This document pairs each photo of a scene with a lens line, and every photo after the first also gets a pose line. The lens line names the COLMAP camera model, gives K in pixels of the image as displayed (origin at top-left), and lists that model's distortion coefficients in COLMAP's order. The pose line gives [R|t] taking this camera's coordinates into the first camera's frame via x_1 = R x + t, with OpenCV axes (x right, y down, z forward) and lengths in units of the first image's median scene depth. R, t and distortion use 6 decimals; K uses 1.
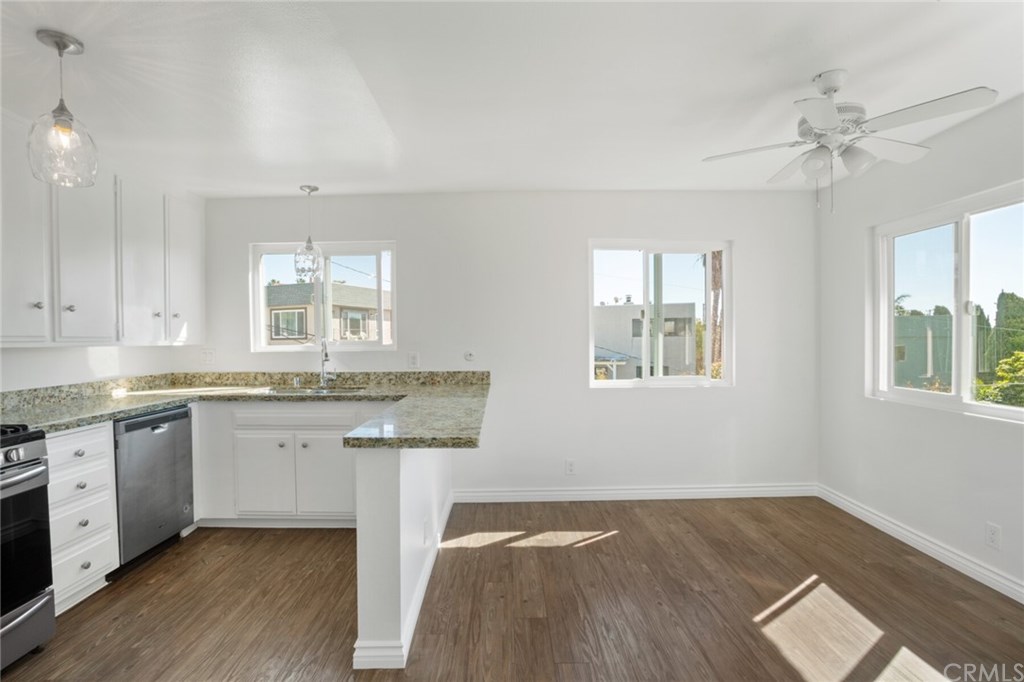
lens RADIAL K [[498.2, 0, 508.0], [0, 498.2, 347.8], [0, 0, 1]] dist [-0.076494, 0.032616]
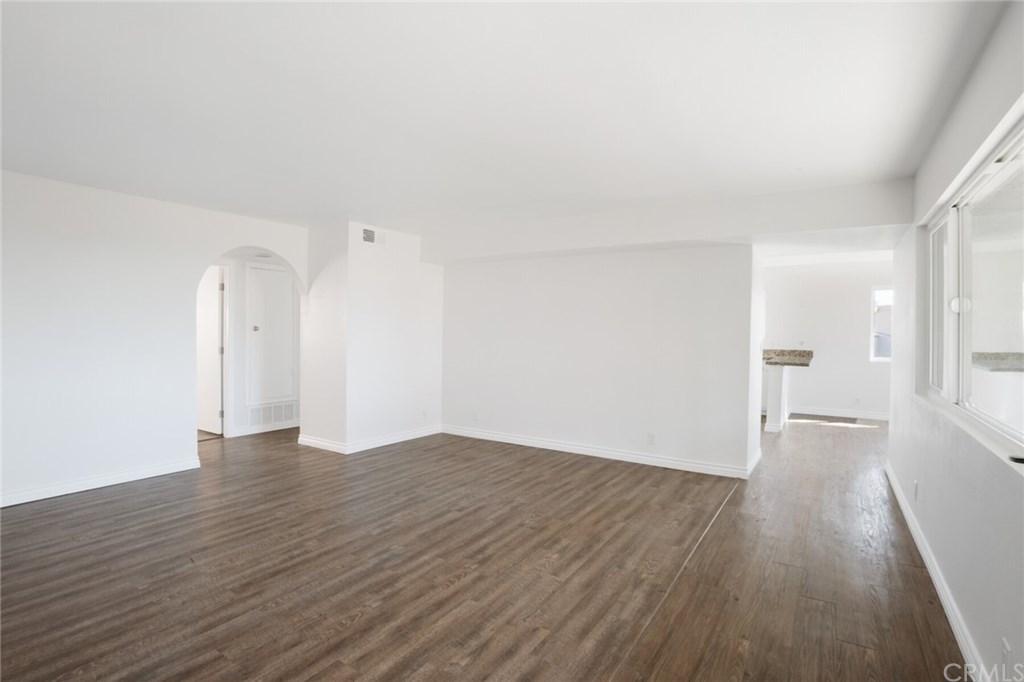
lens RADIAL K [[502.5, 0, 506.1], [0, 502.5, 348.0], [0, 0, 1]] dist [-0.082022, 0.034554]
pose [[0.829110, 0.026833, -0.558441, 0.050058], [-0.021649, 0.999639, 0.015891, 0.038561], [0.558666, -0.001086, 0.829392, -1.701458]]
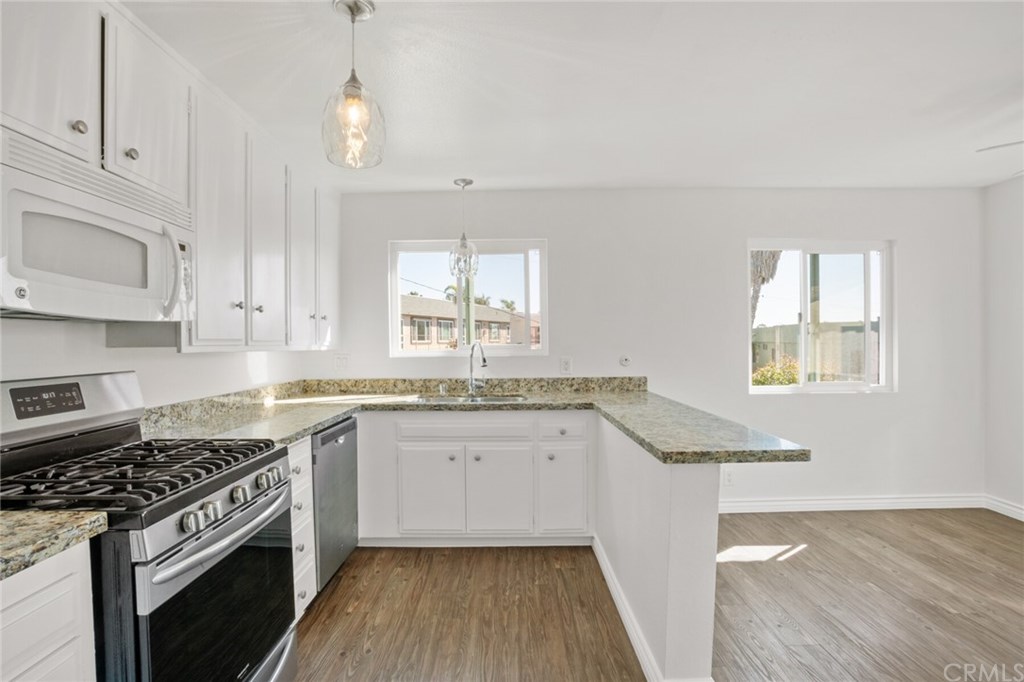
lens RADIAL K [[502.5, 0, 506.1], [0, 502.5, 348.0], [0, 0, 1]] dist [-0.082022, 0.034554]
pose [[0.999927, -0.001813, -0.011912, -0.350955], [0.001685, 0.999941, -0.010737, 0.002013], [0.011931, 0.010716, 0.999871, 0.057345]]
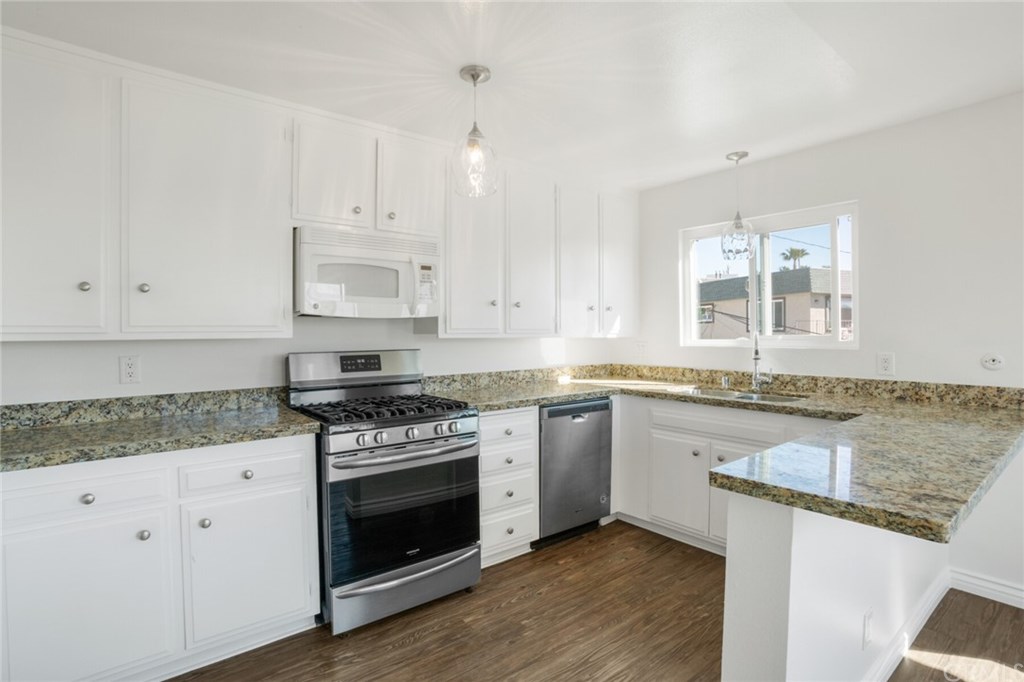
lens RADIAL K [[505.4, 0, 507.2], [0, 505.4, 336.8], [0, 0, 1]] dist [-0.072188, 0.028171]
pose [[0.613867, 0.013989, -0.789286, 0.032641], [-0.018916, 0.999817, 0.003008, -0.006591], [0.789183, 0.013084, 0.614019, 0.182022]]
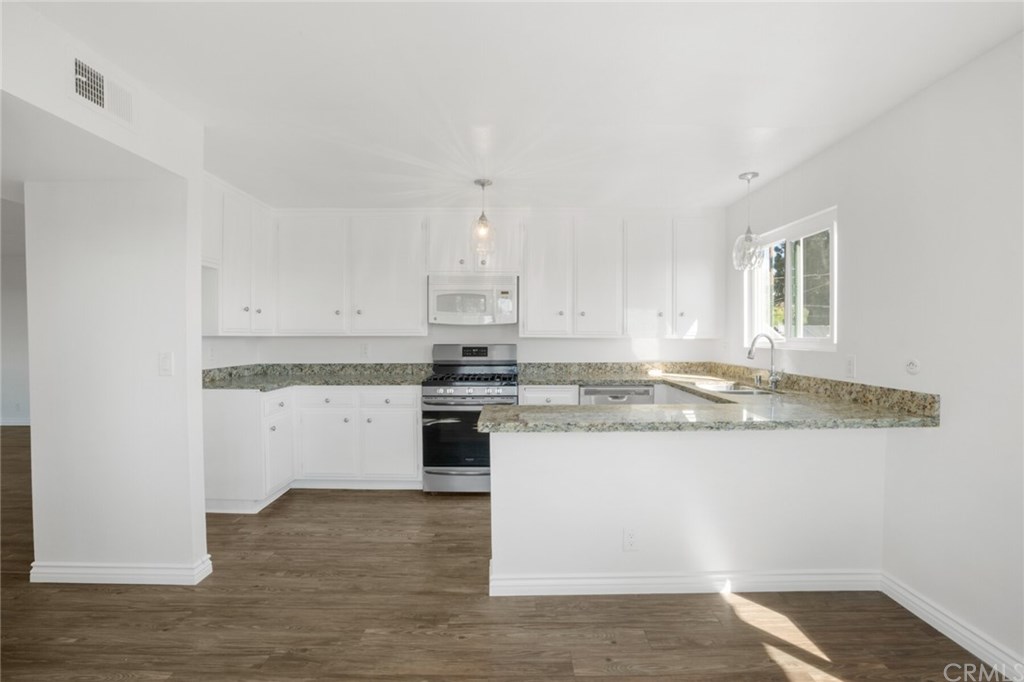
lens RADIAL K [[502.5, 0, 506.1], [0, 502.5, 348.0], [0, 0, 1]] dist [-0.082022, 0.034554]
pose [[-0.016032, 0.036627, -0.999200, 0.620292], [-0.022478, 0.999063, 0.036983, -0.019261], [0.999619, 0.023053, -0.015194, 0.619499]]
